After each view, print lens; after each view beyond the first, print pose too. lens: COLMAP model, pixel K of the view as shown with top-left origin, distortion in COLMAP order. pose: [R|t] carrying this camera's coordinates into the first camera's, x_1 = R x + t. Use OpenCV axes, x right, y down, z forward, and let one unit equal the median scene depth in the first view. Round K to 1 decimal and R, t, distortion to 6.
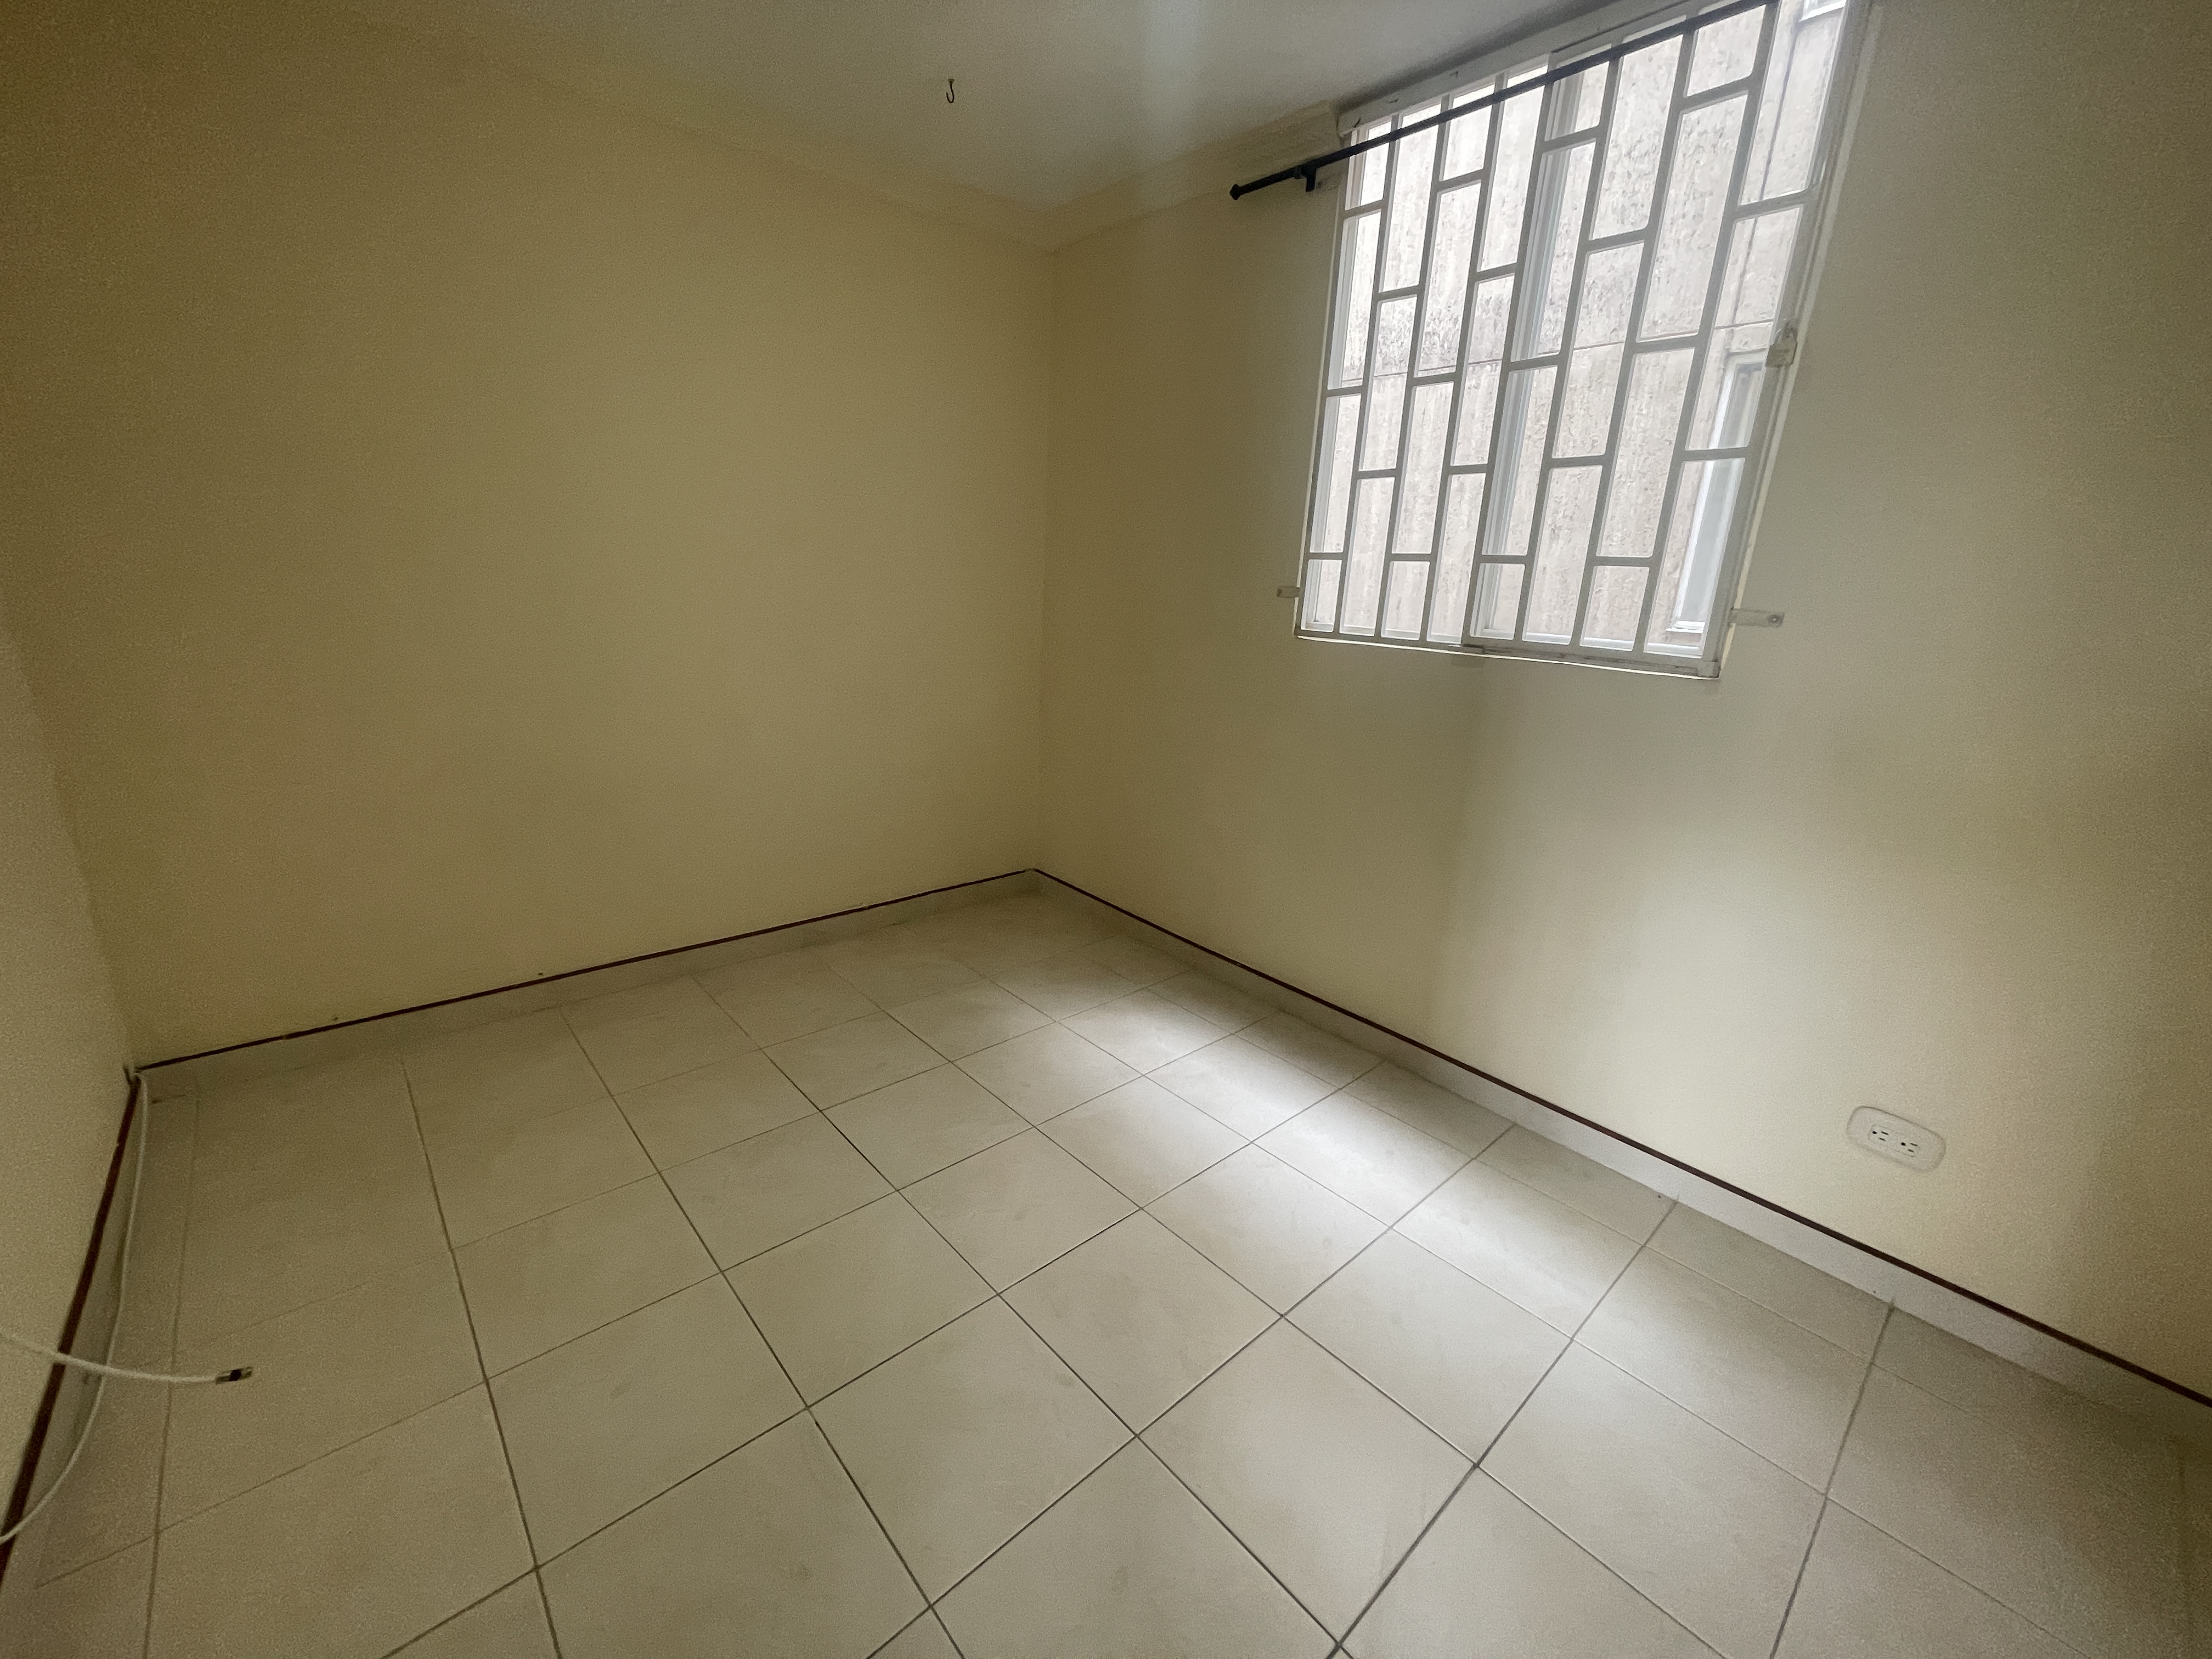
lens RADIAL K [[888.8, 0, 1105.1], [0, 888.8, 834.9], [0, 0, 1]] dist [-0.002747, 0.000377]
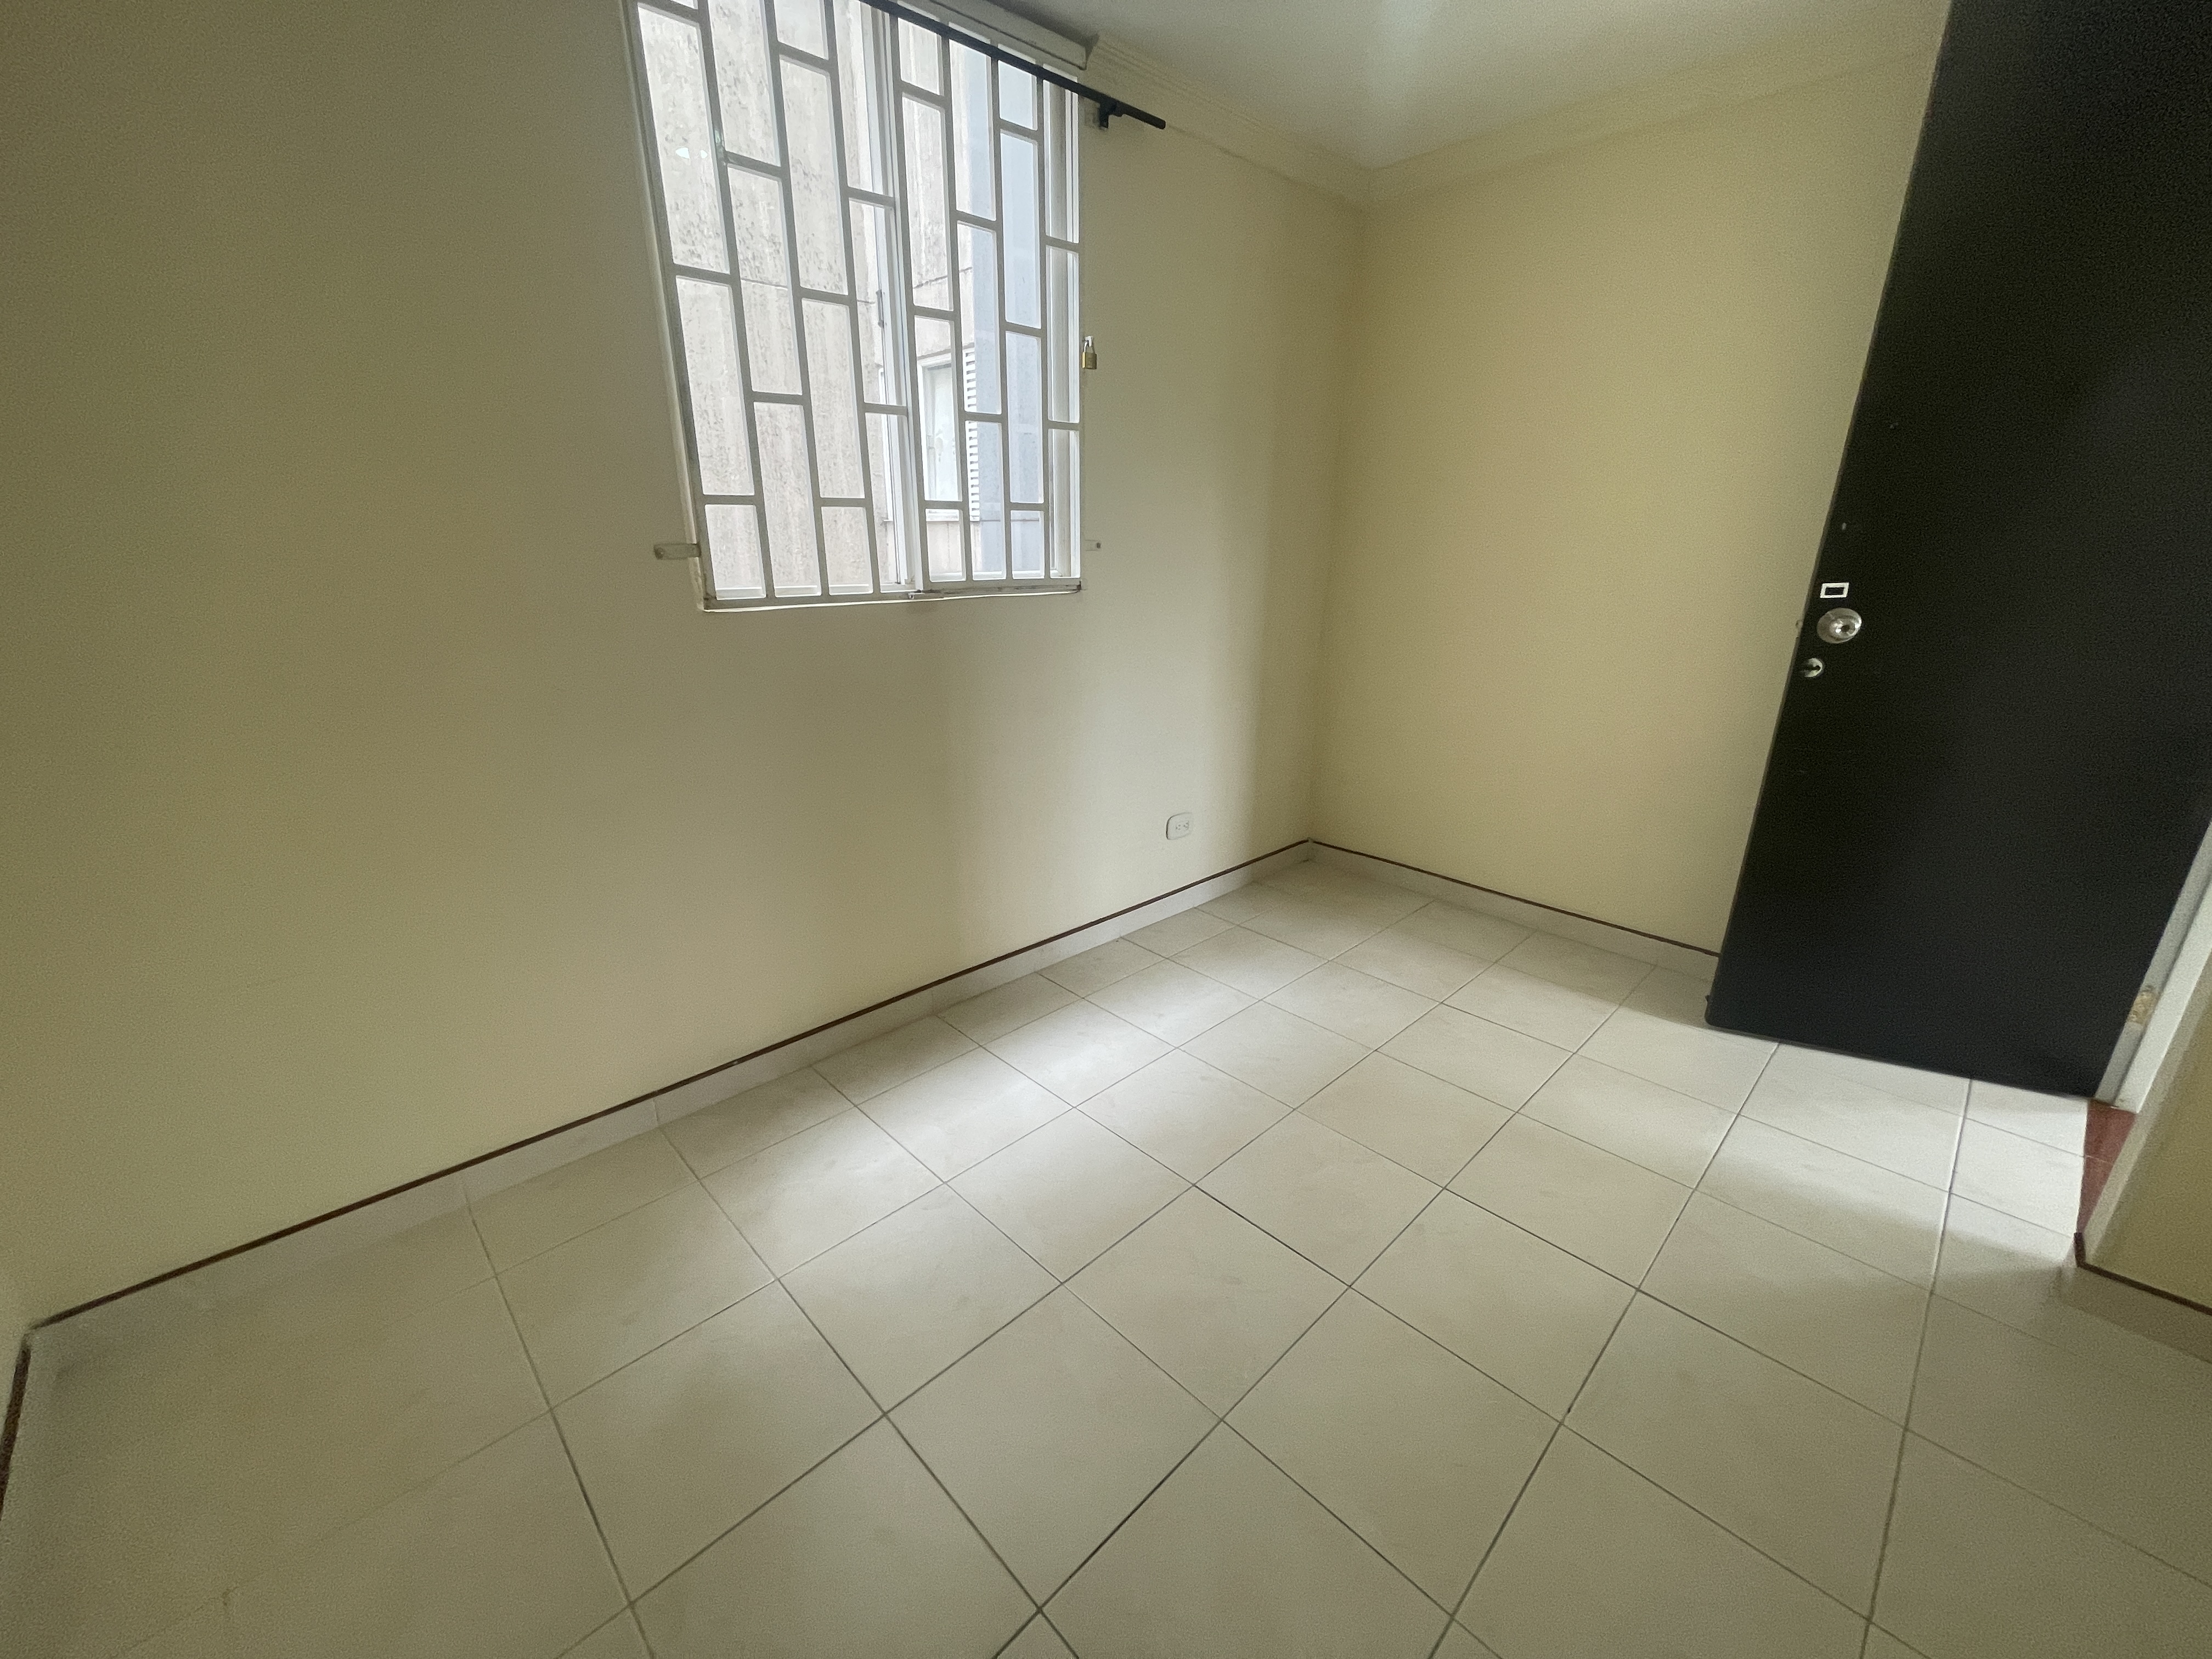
lens RADIAL K [[888.8, 0, 1100.4], [0, 888.8, 833.0], [0, 0, 1]] dist [-0.002747, 0.000377]
pose [[-0.039003, -0.362436, 0.931192, -0.658938], [0.277814, 0.891227, 0.358517, -0.280977], [-0.959843, 0.272682, 0.065929, 0.831756]]
